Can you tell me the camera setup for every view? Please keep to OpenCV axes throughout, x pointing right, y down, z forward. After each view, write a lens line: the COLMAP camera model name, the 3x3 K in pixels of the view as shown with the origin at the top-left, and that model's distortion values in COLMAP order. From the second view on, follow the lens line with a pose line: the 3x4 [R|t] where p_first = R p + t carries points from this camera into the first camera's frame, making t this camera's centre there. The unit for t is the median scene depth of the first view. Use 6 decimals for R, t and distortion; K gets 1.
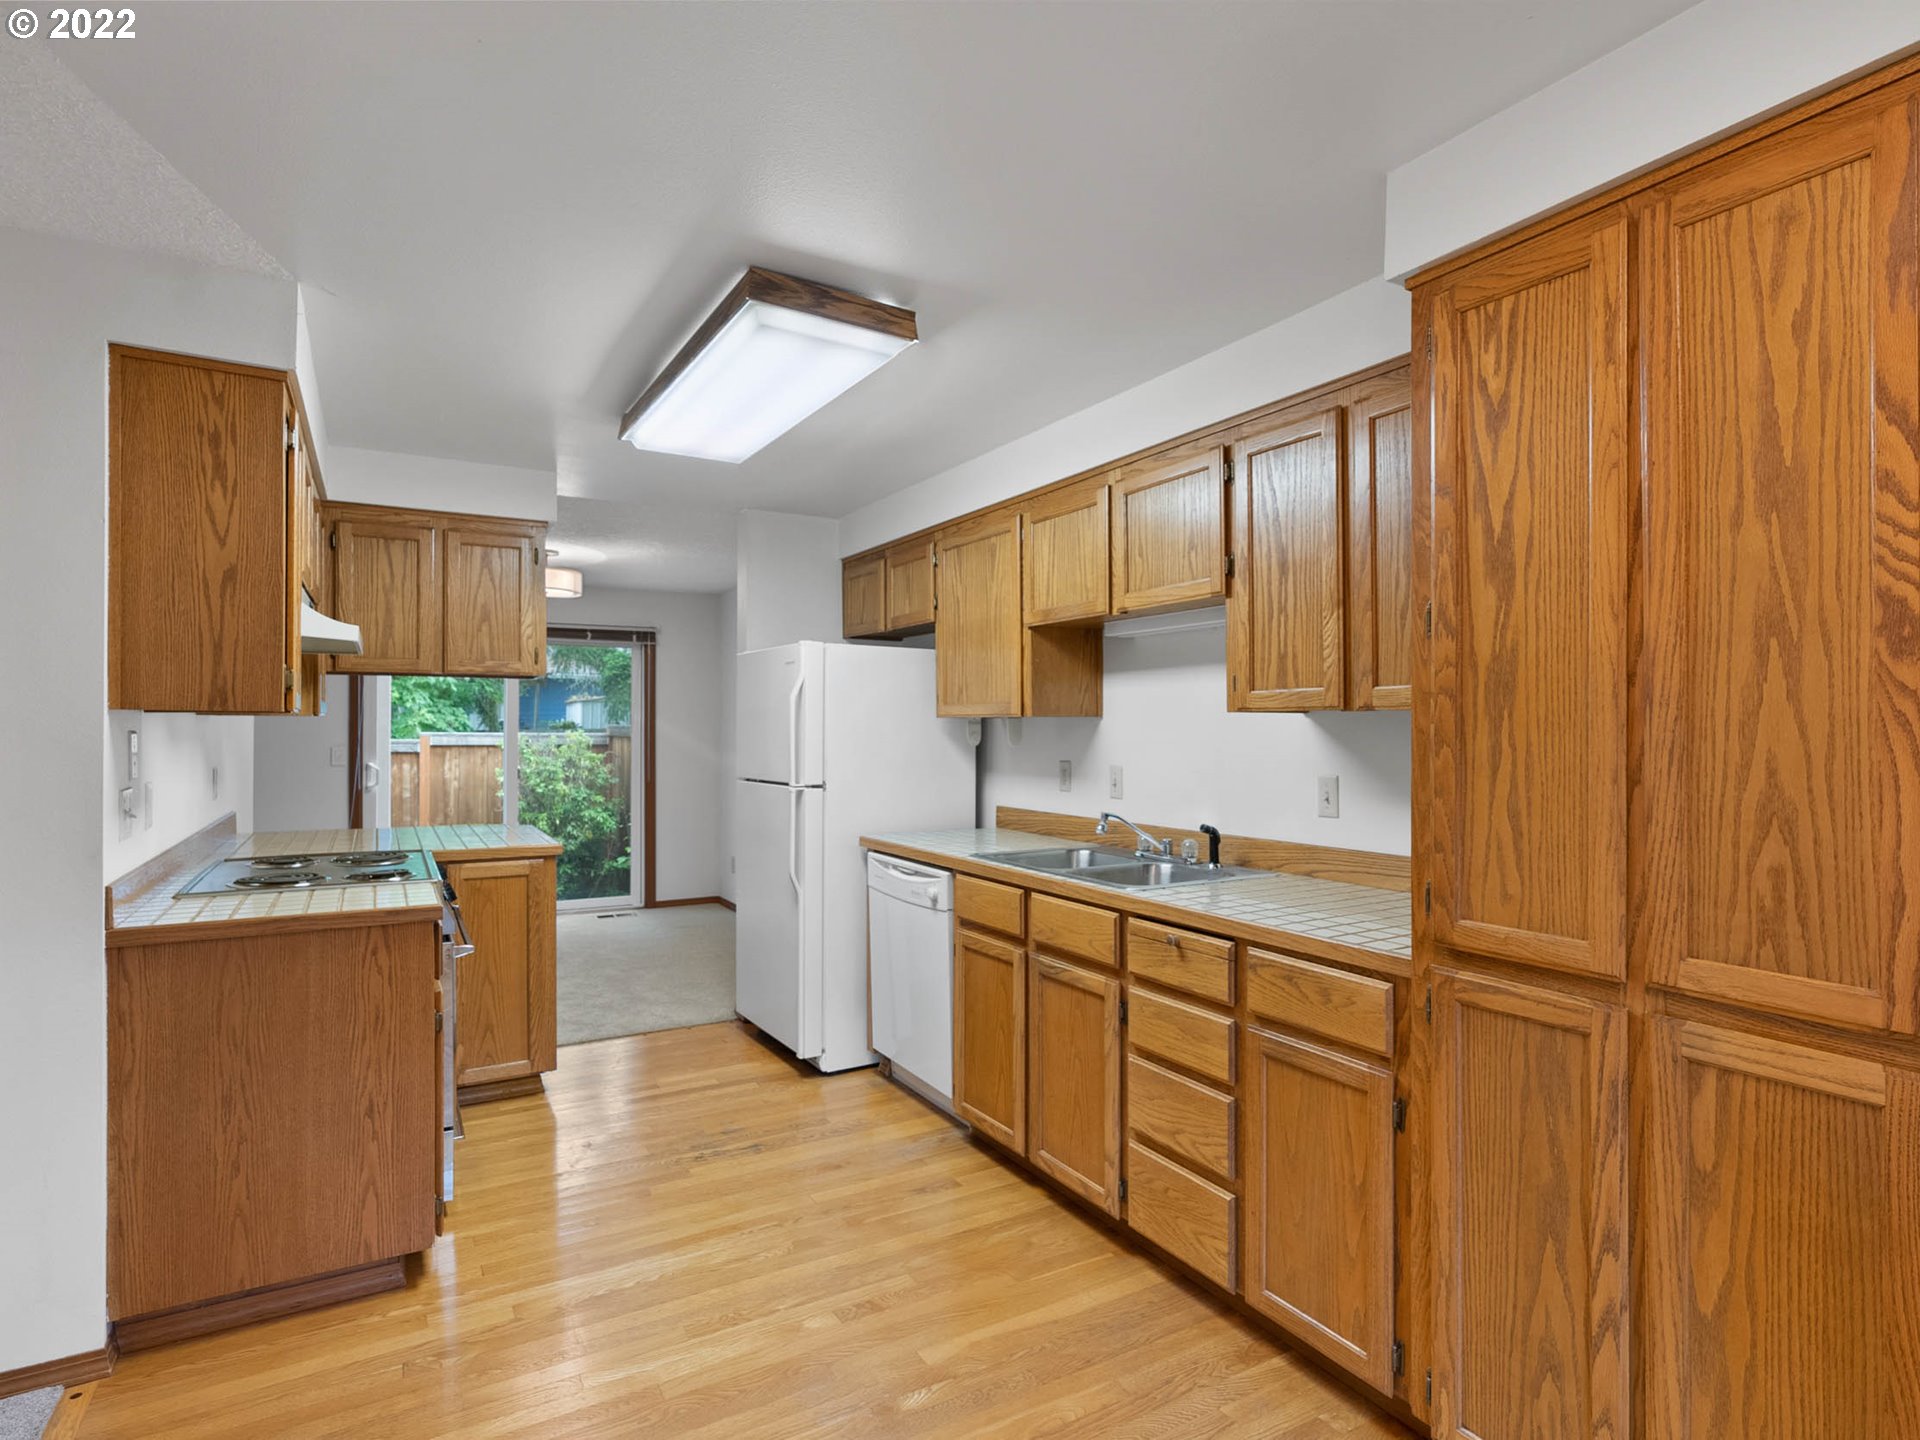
lens RADIAL K [[1008.2, 0, 964.0], [0, 1008.2, 725.2], [0, 0, 1]] dist [-0.011224, 0.004738]
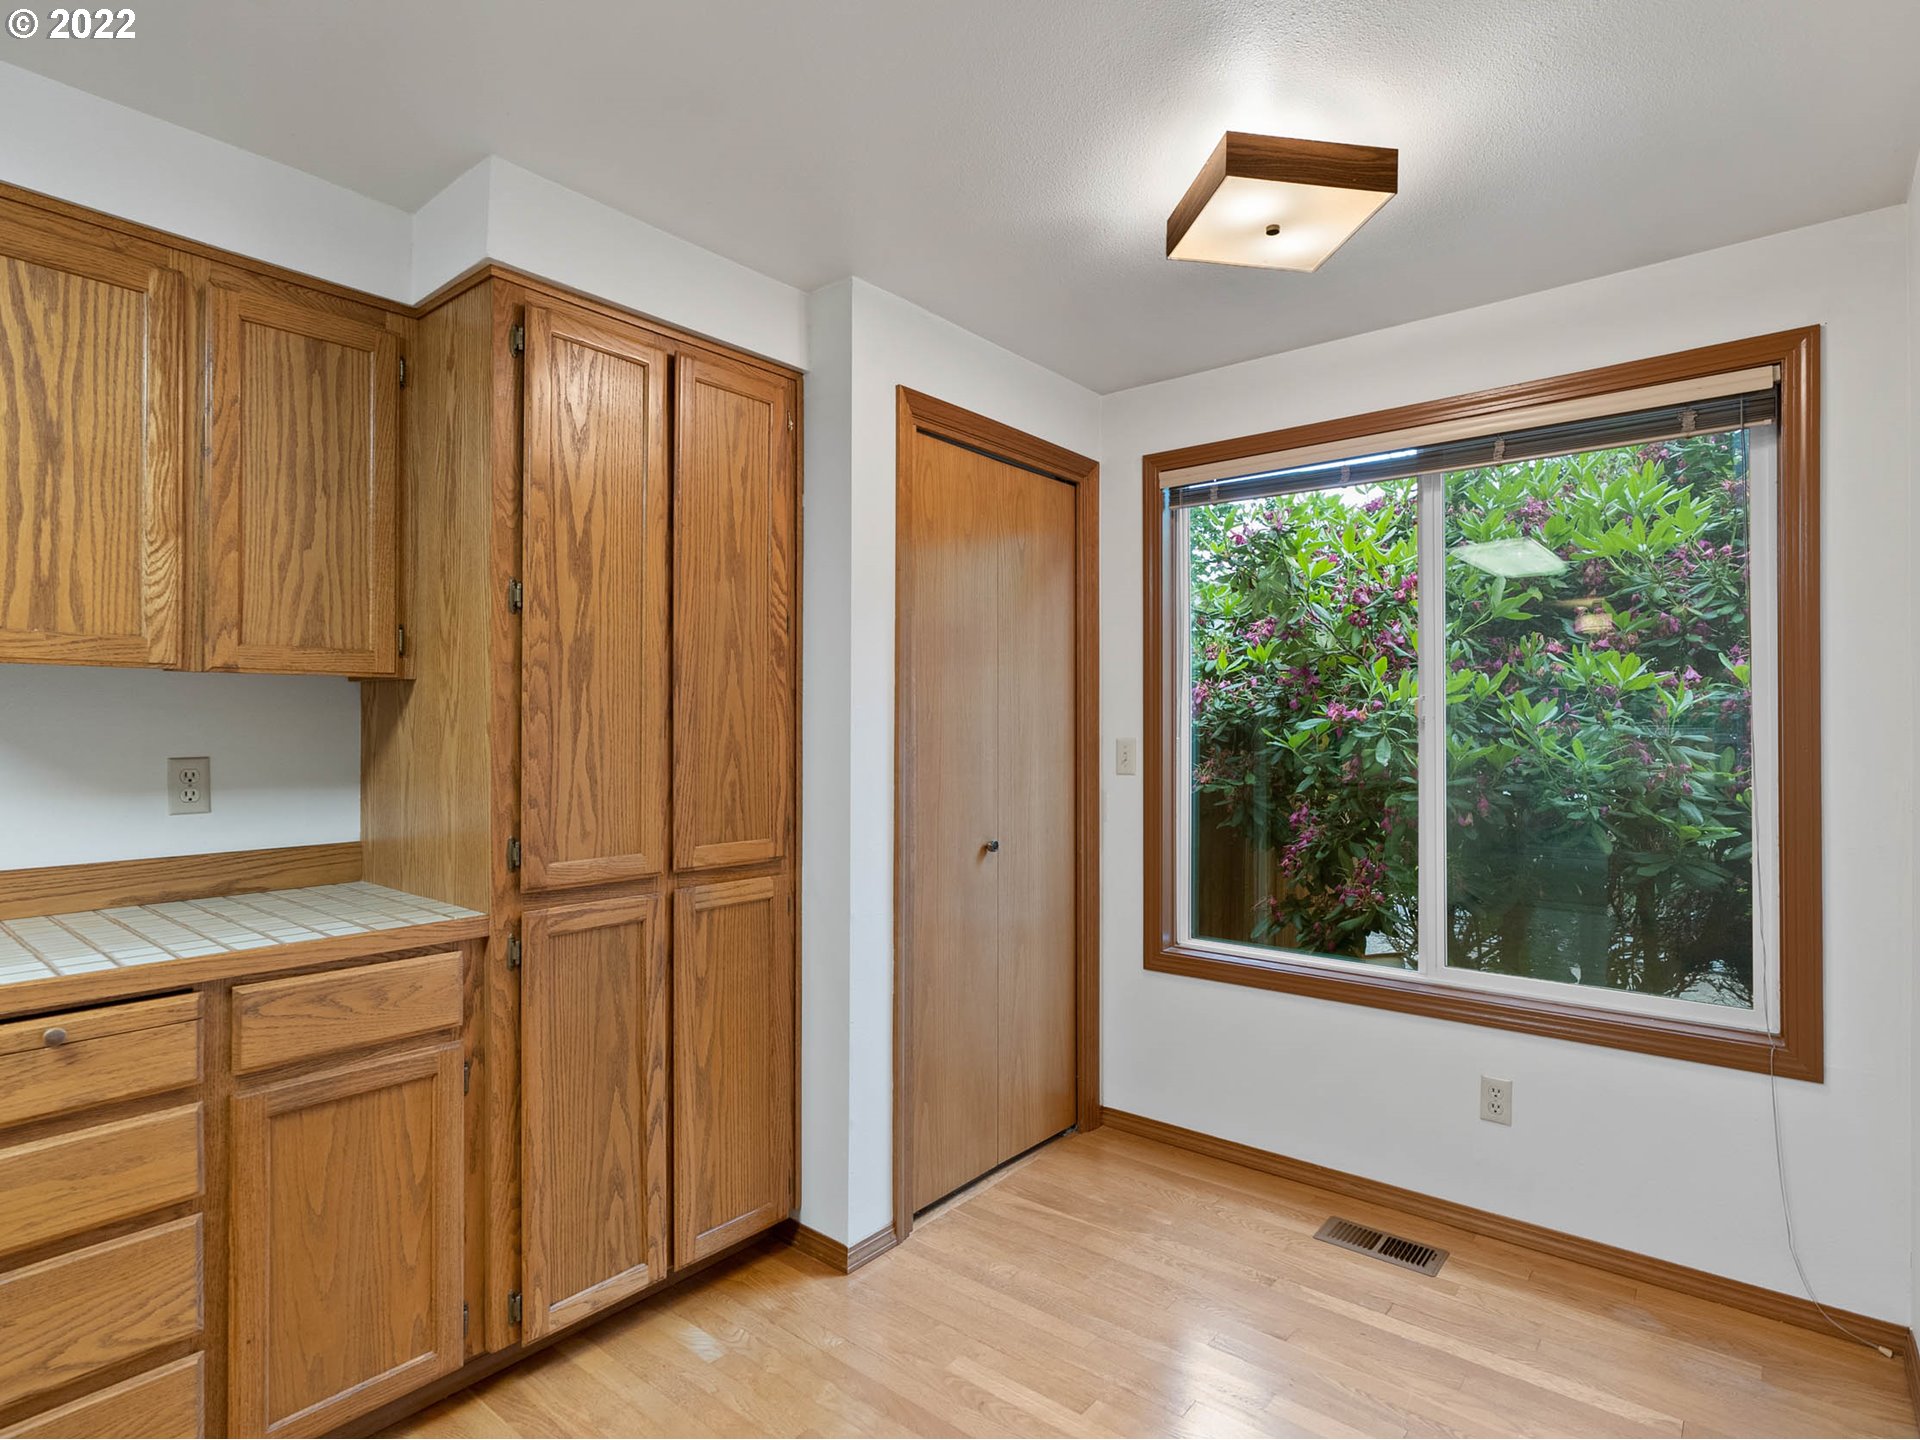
lens RADIAL K [[1008.2, 0, 968.9], [0, 1008.2, 716.0], [0, 0, 1]] dist [-0.011224, 0.004738]
pose [[-0.356309, 0.010861, 0.934305, -0.755964], [-0.002773, 0.999916, -0.012681, 0.038706], [-0.934364, -0.007109, -0.356248, 0.971425]]
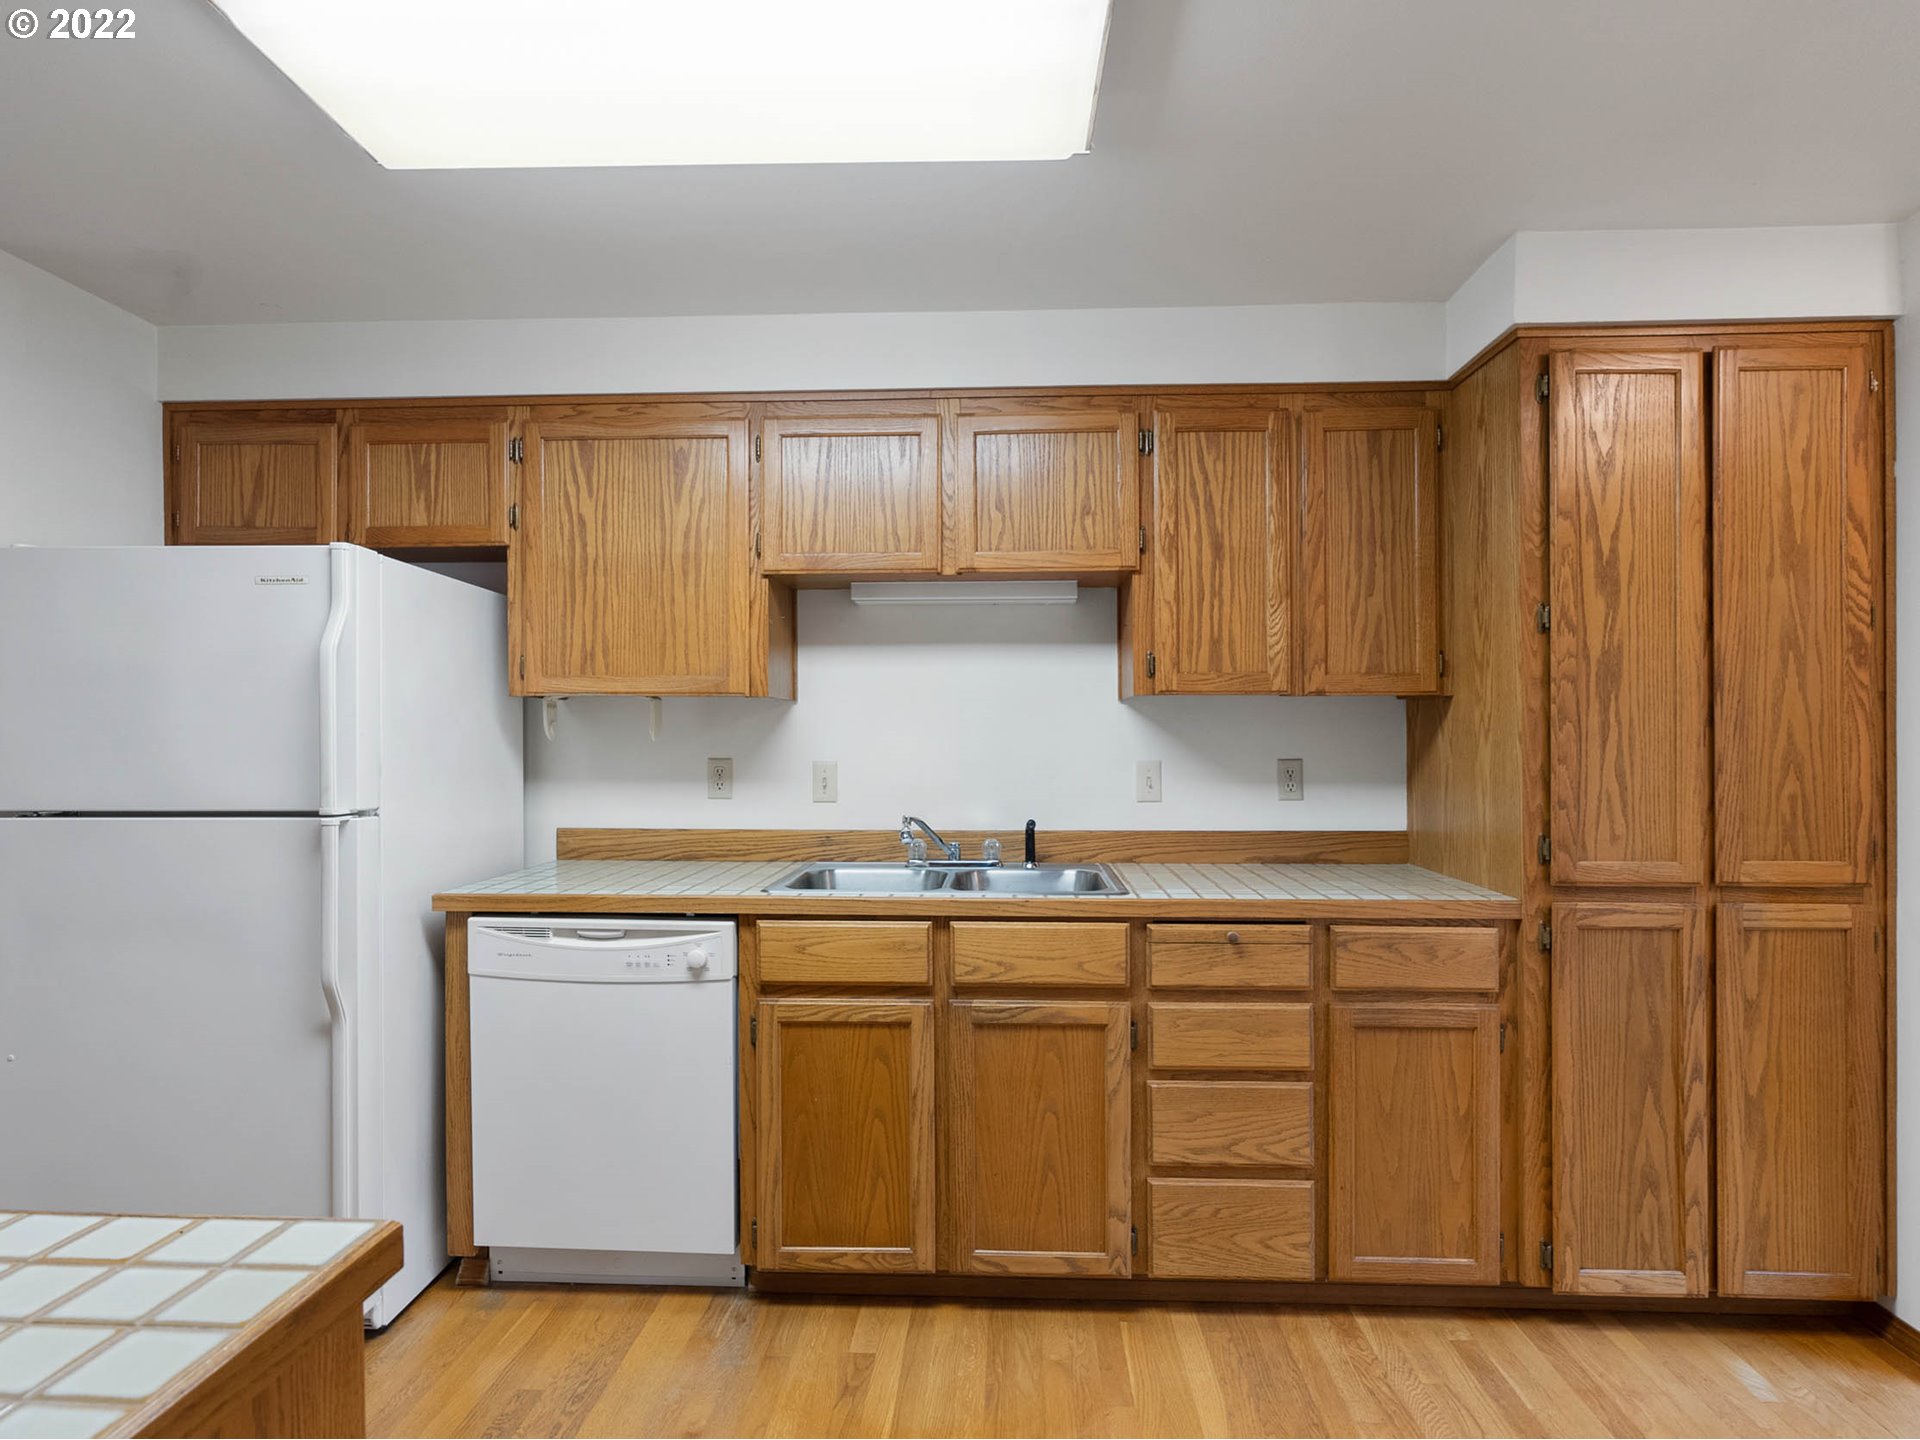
lens RADIAL K [[1008.2, 0, 961.0], [0, 1008.2, 734.3], [0, 0, 1]] dist [-0.011224, 0.004738]
pose [[0.540741, 0.003974, 0.841180, -0.972709], [-0.002522, 0.999992, -0.003103, 0.042243], [-0.841186, -0.000444, 0.540746, 0.979206]]
